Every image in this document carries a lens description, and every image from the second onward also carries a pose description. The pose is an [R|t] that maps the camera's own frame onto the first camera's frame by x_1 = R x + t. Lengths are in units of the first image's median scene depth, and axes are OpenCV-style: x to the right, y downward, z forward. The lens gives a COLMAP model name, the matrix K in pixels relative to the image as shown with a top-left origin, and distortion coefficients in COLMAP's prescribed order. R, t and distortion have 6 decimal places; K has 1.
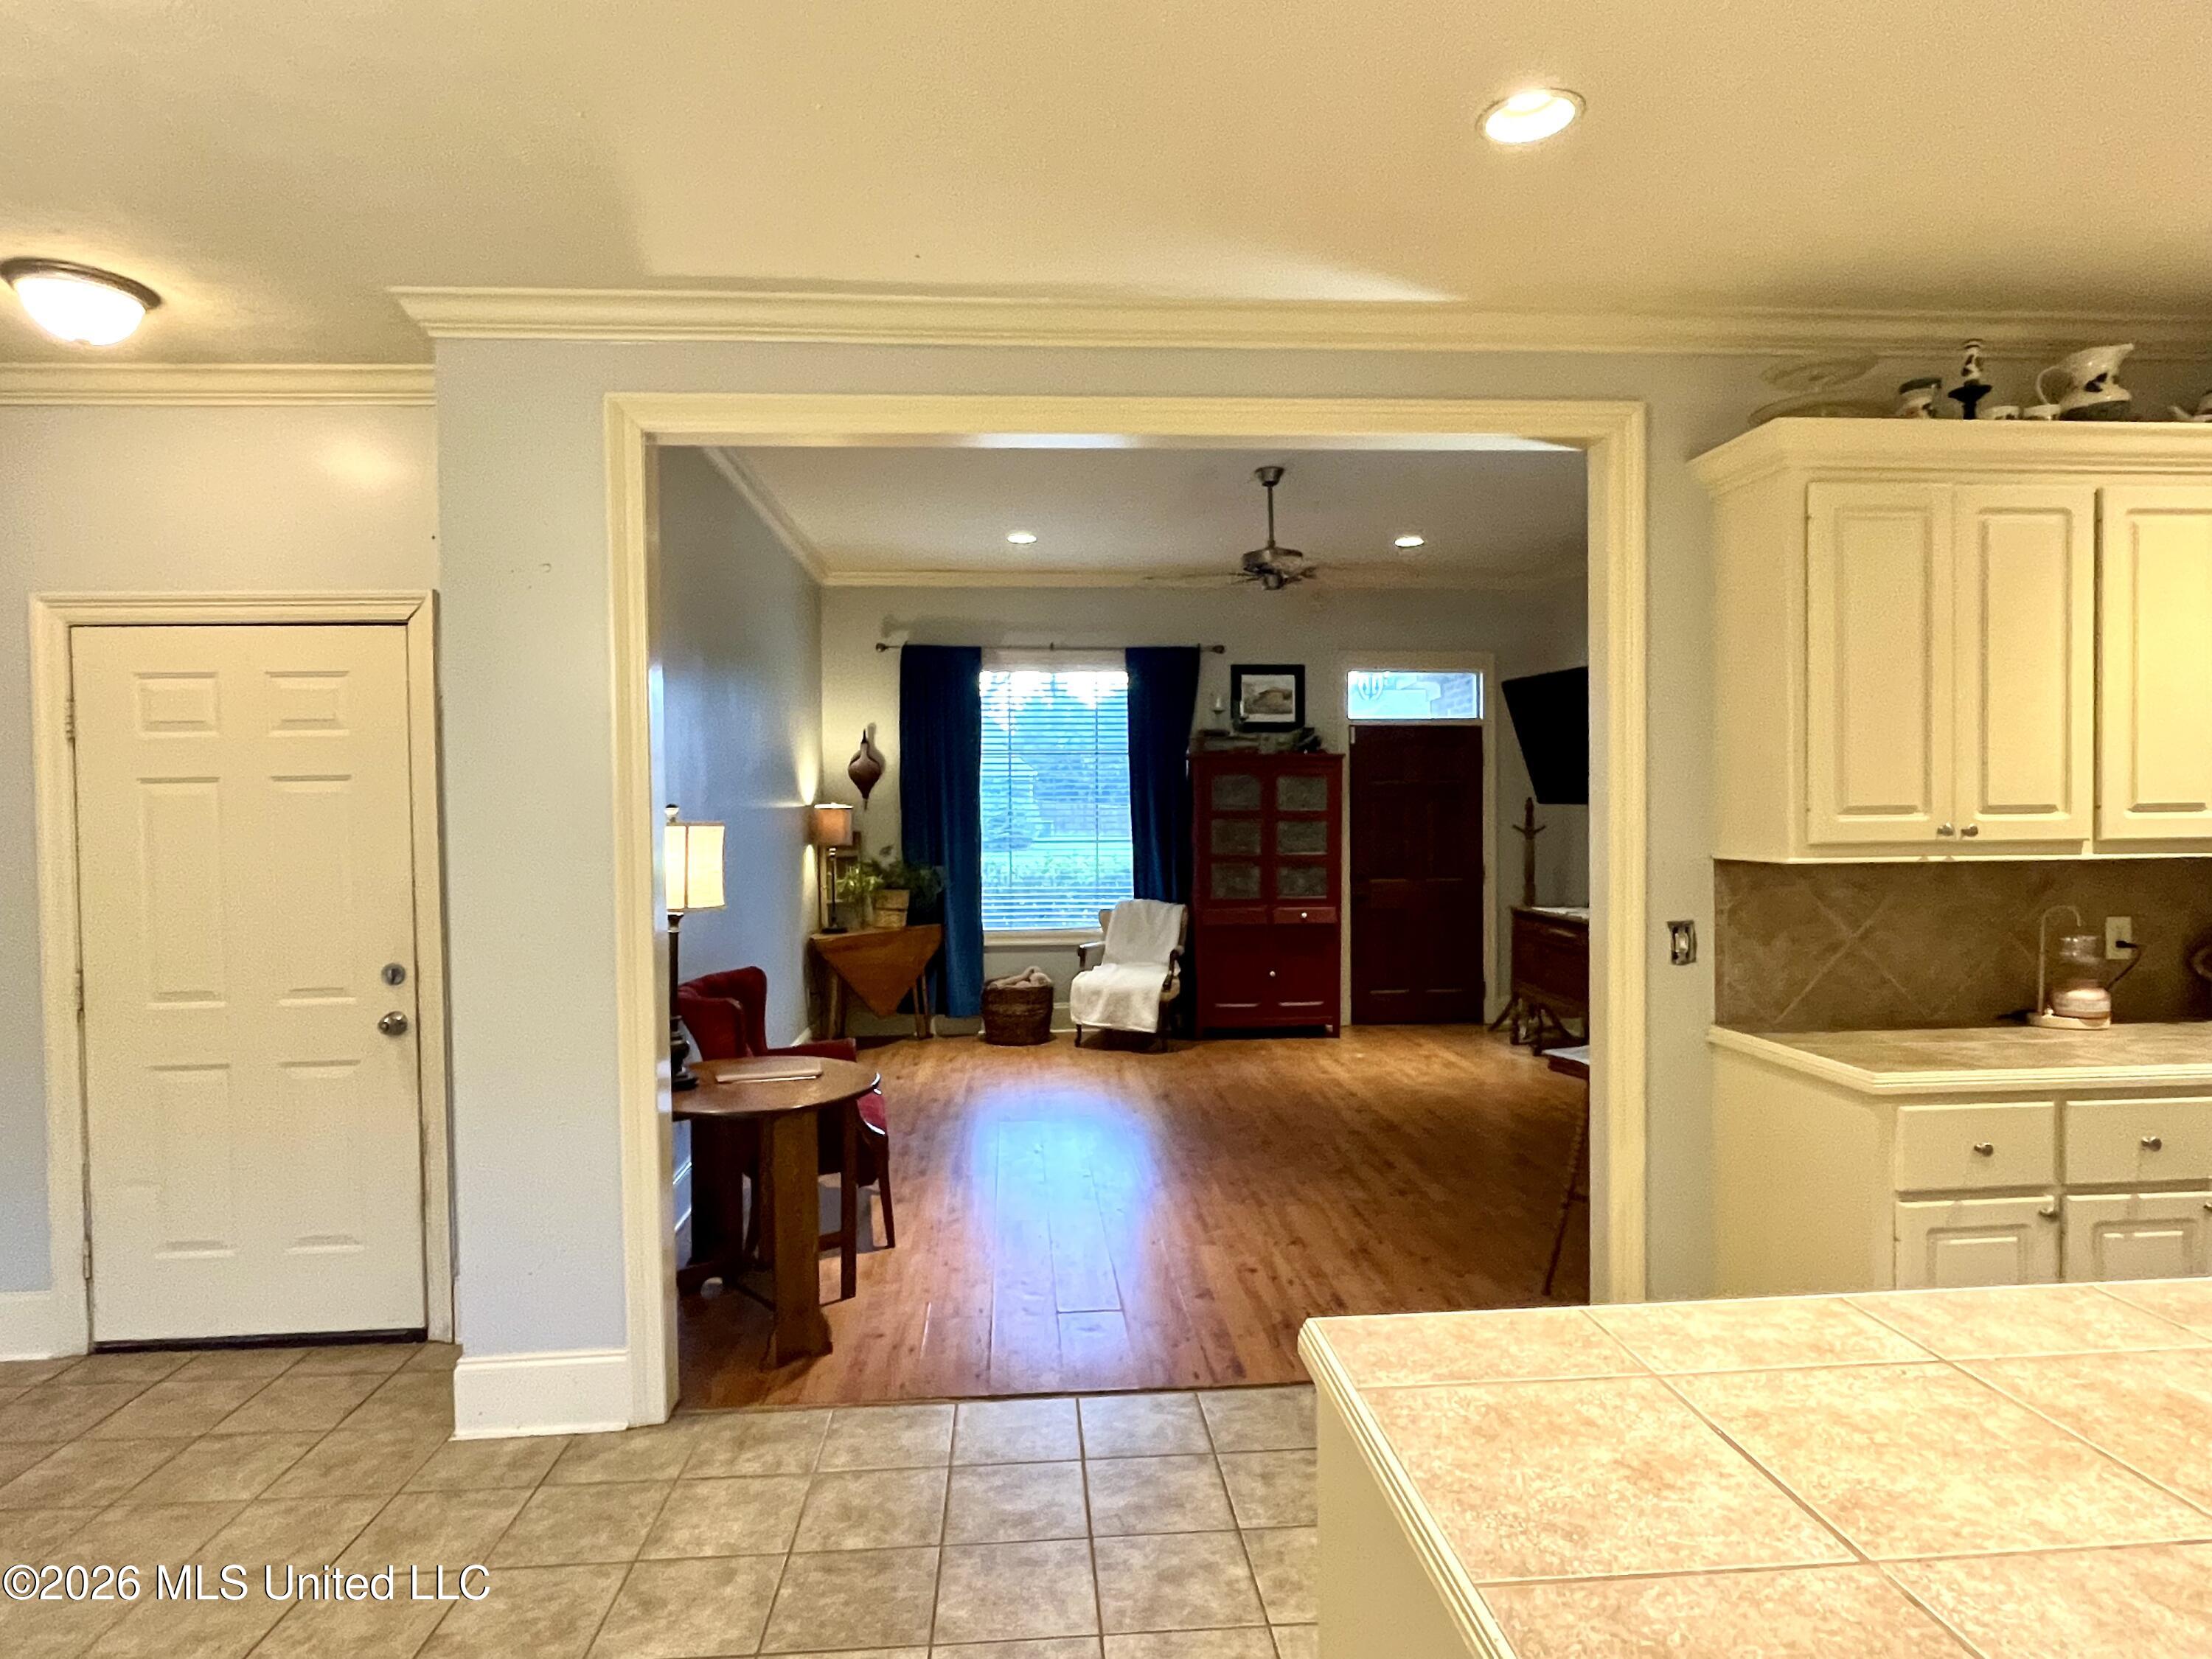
lens RADIAL K [[1233.3, 0, 1102.4], [0, 1233.3, 829.5], [0, 0, 1]] dist [-0.001037, -0.002027]
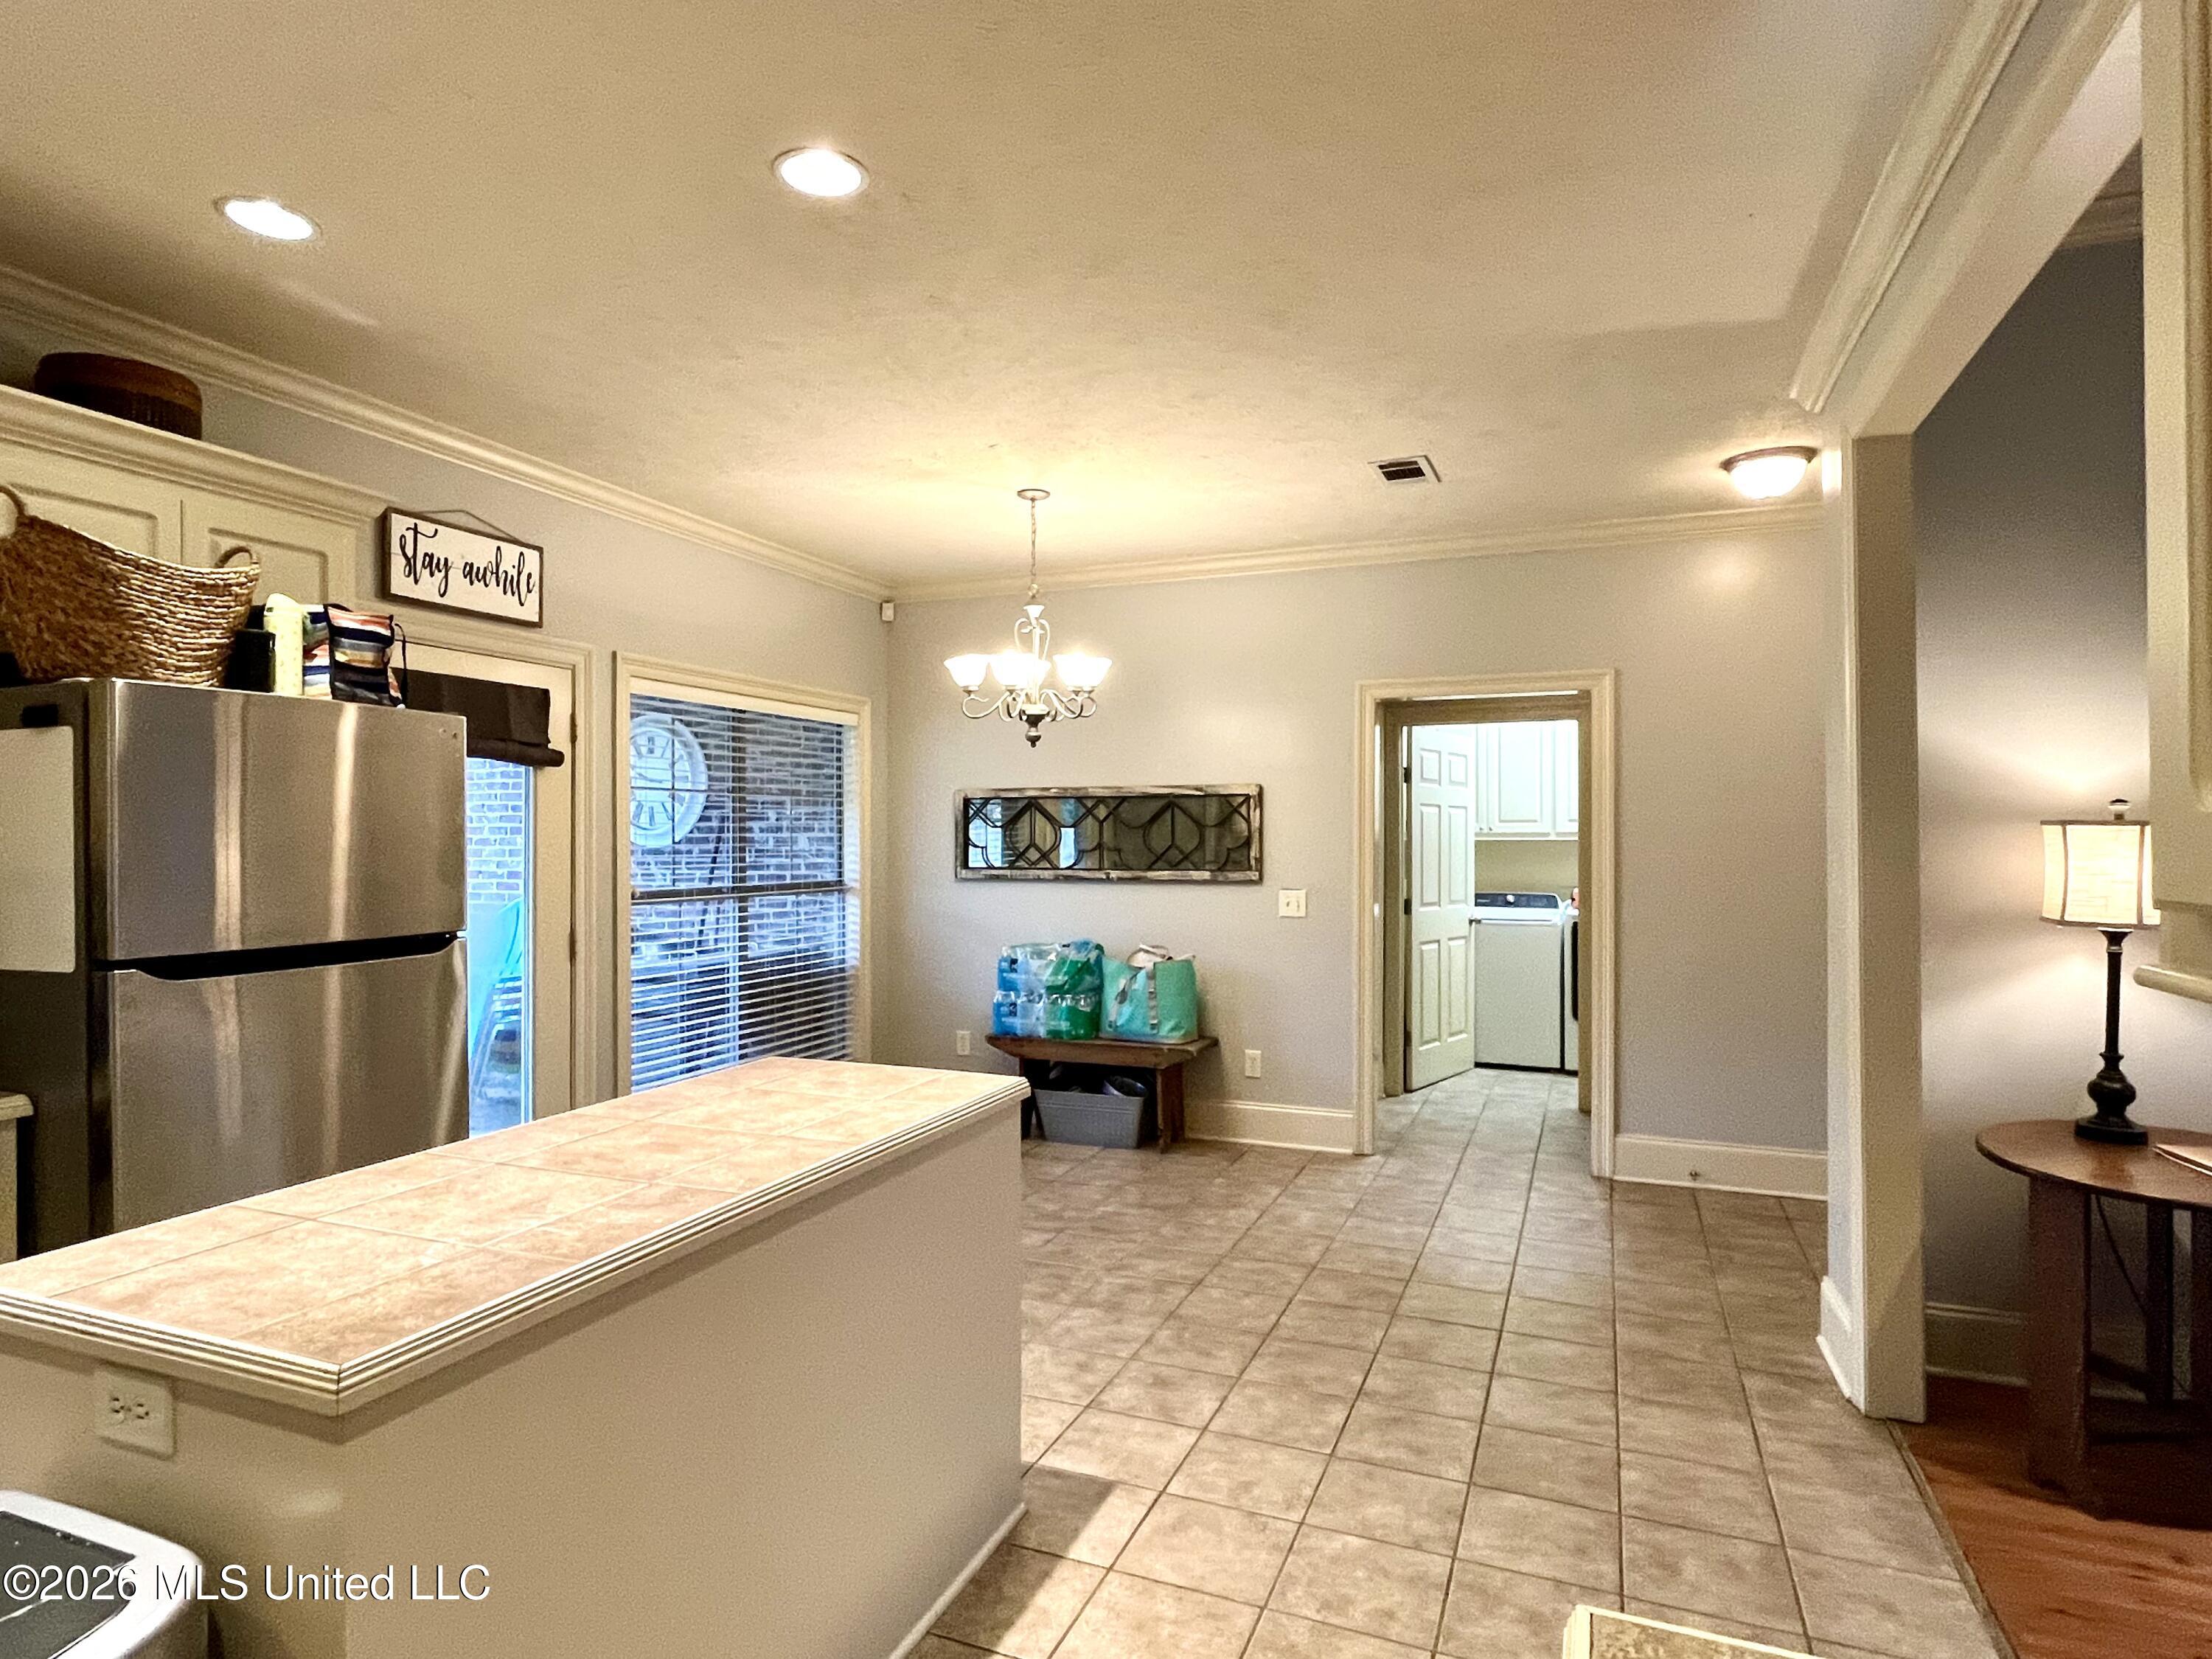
lens RADIAL K [[1233.3, 0, 1088.0], [0, 1233.3, 835.2], [0, 0, 1]] dist [-0.001037, -0.002027]
pose [[-0.456252, 0.007398, -0.889820, 0.302673], [-0.005985, 0.999917, 0.011382, -0.000405], [0.889831, 0.010518, -0.456170, 0.325046]]
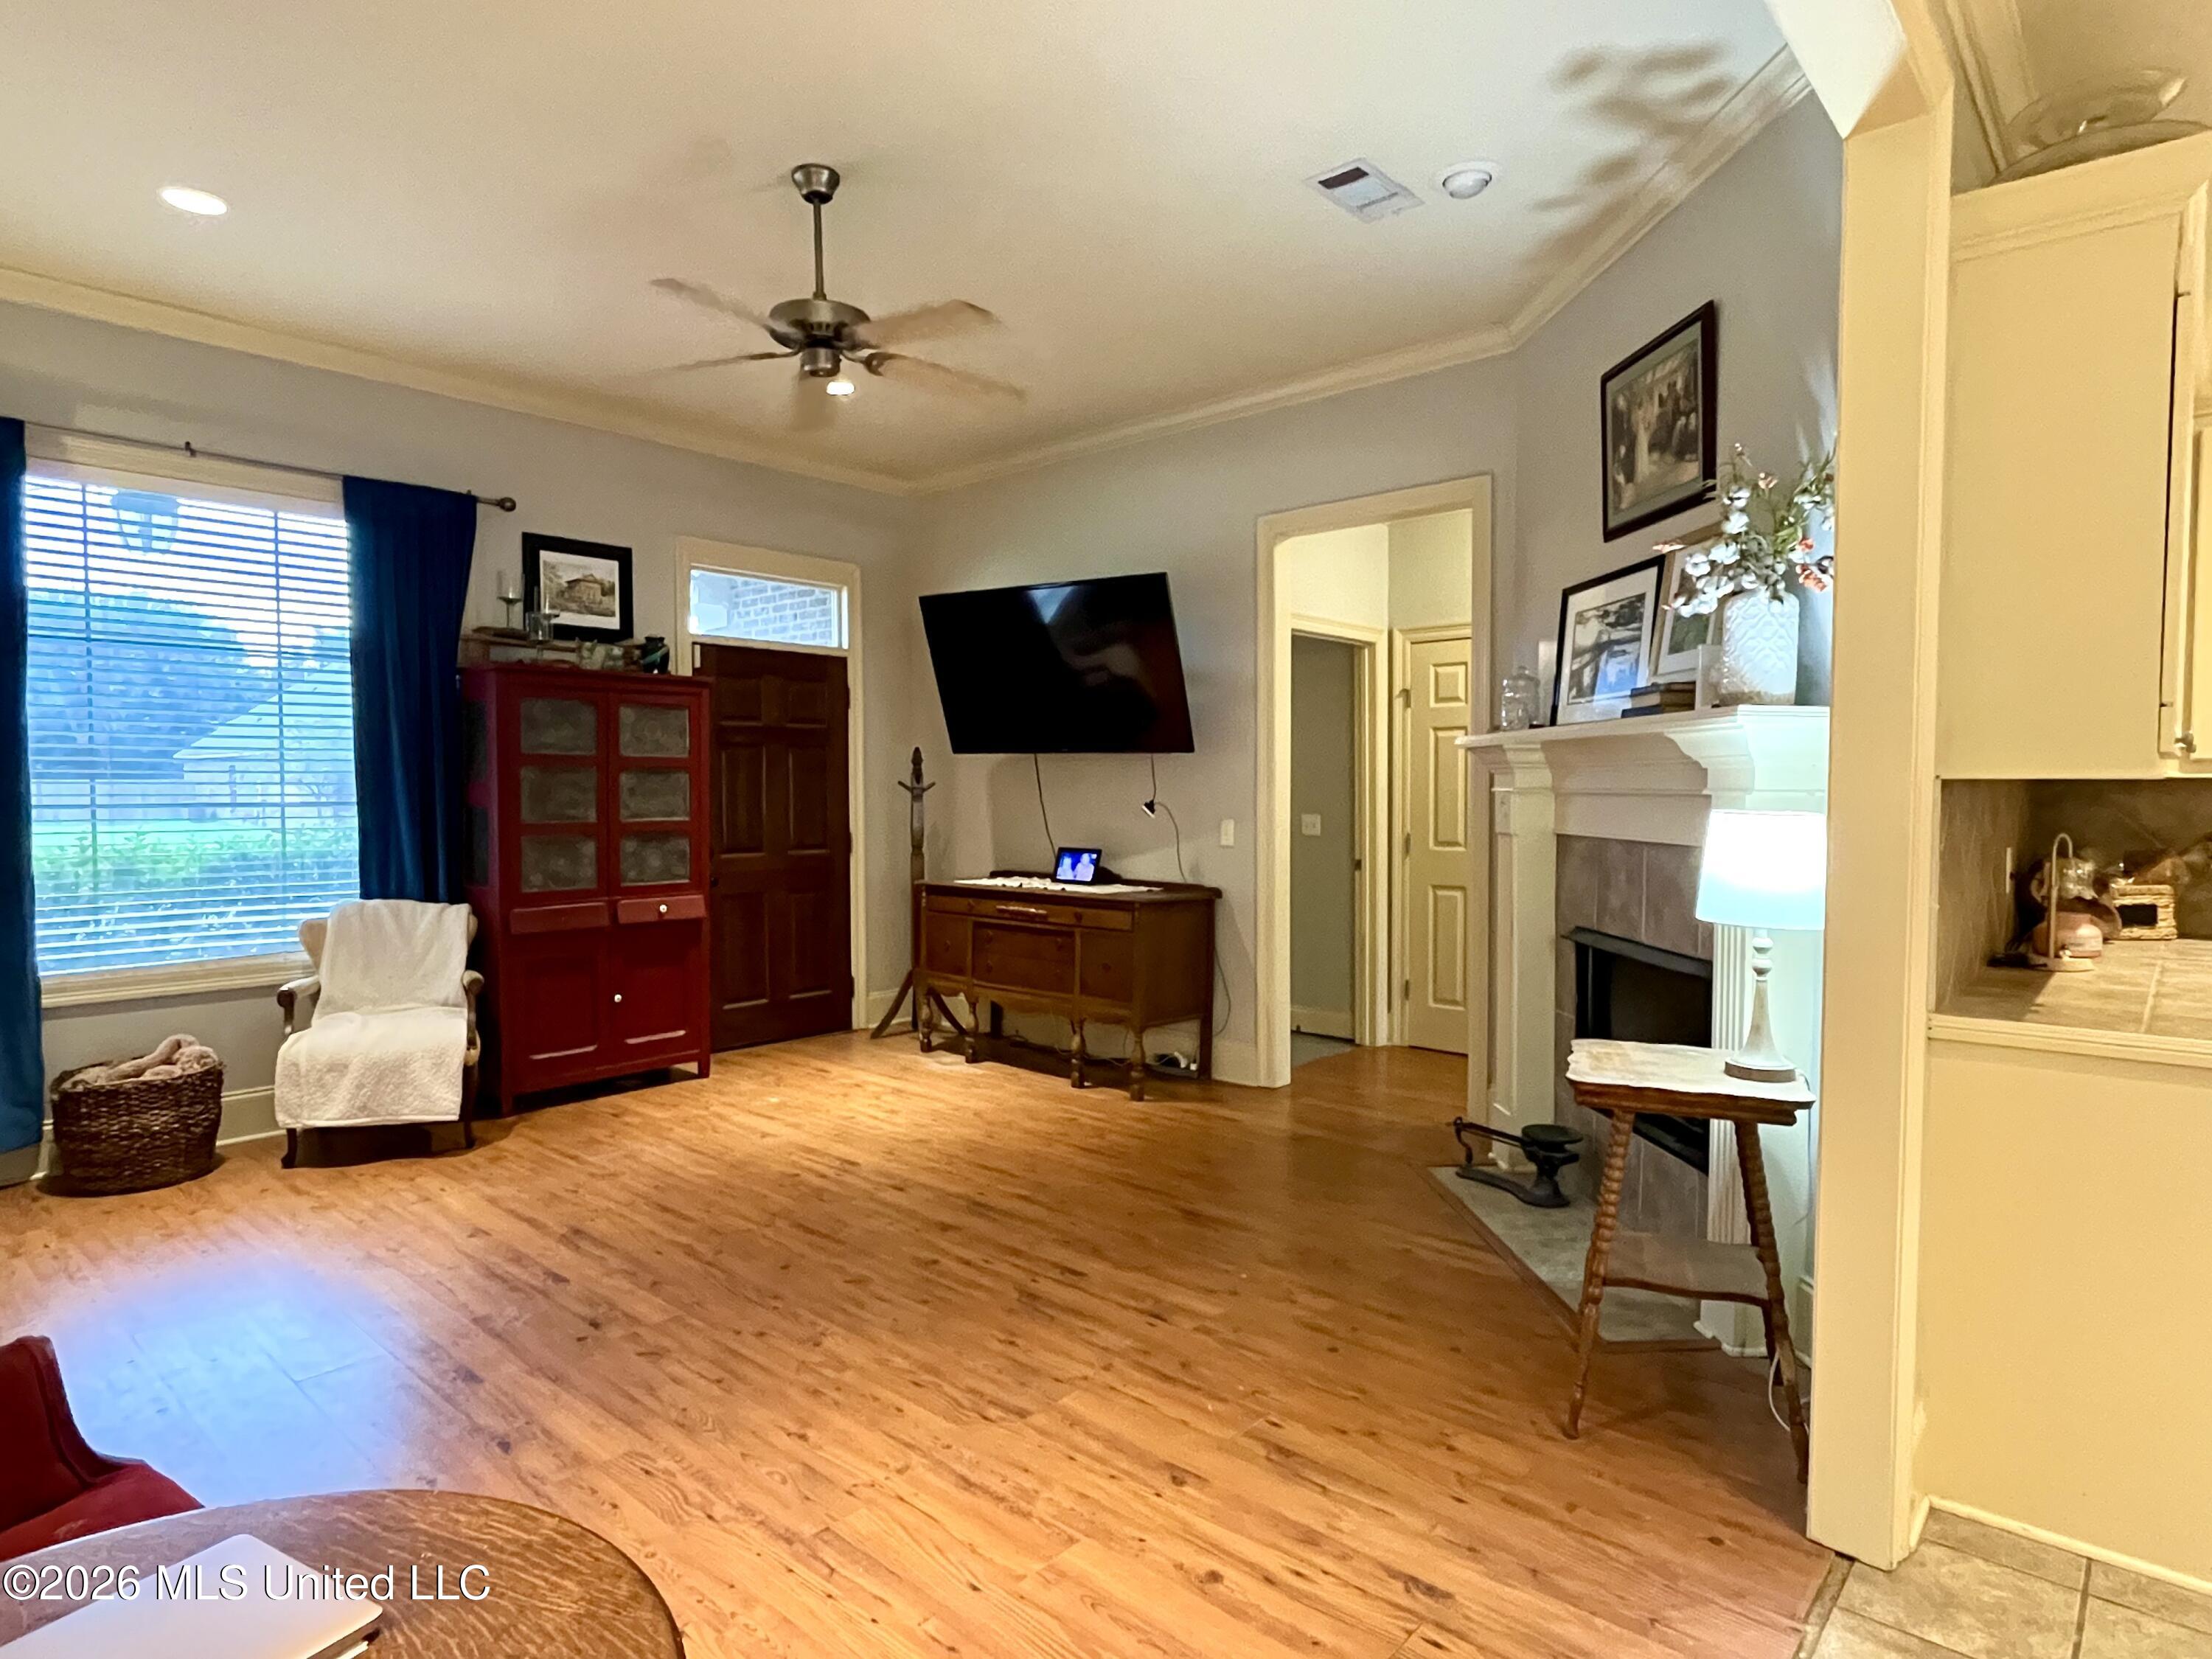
lens RADIAL K [[1233.3, 0, 1100.2], [0, 1233.3, 836.5], [0, 0, 1]] dist [-0.001037, -0.002027]
pose [[0.721059, -0.024020, 0.692457, -0.136263], [0.009381, 0.999646, 0.024908, 0.014143], [-0.692810, -0.011464, 0.721029, 0.332883]]
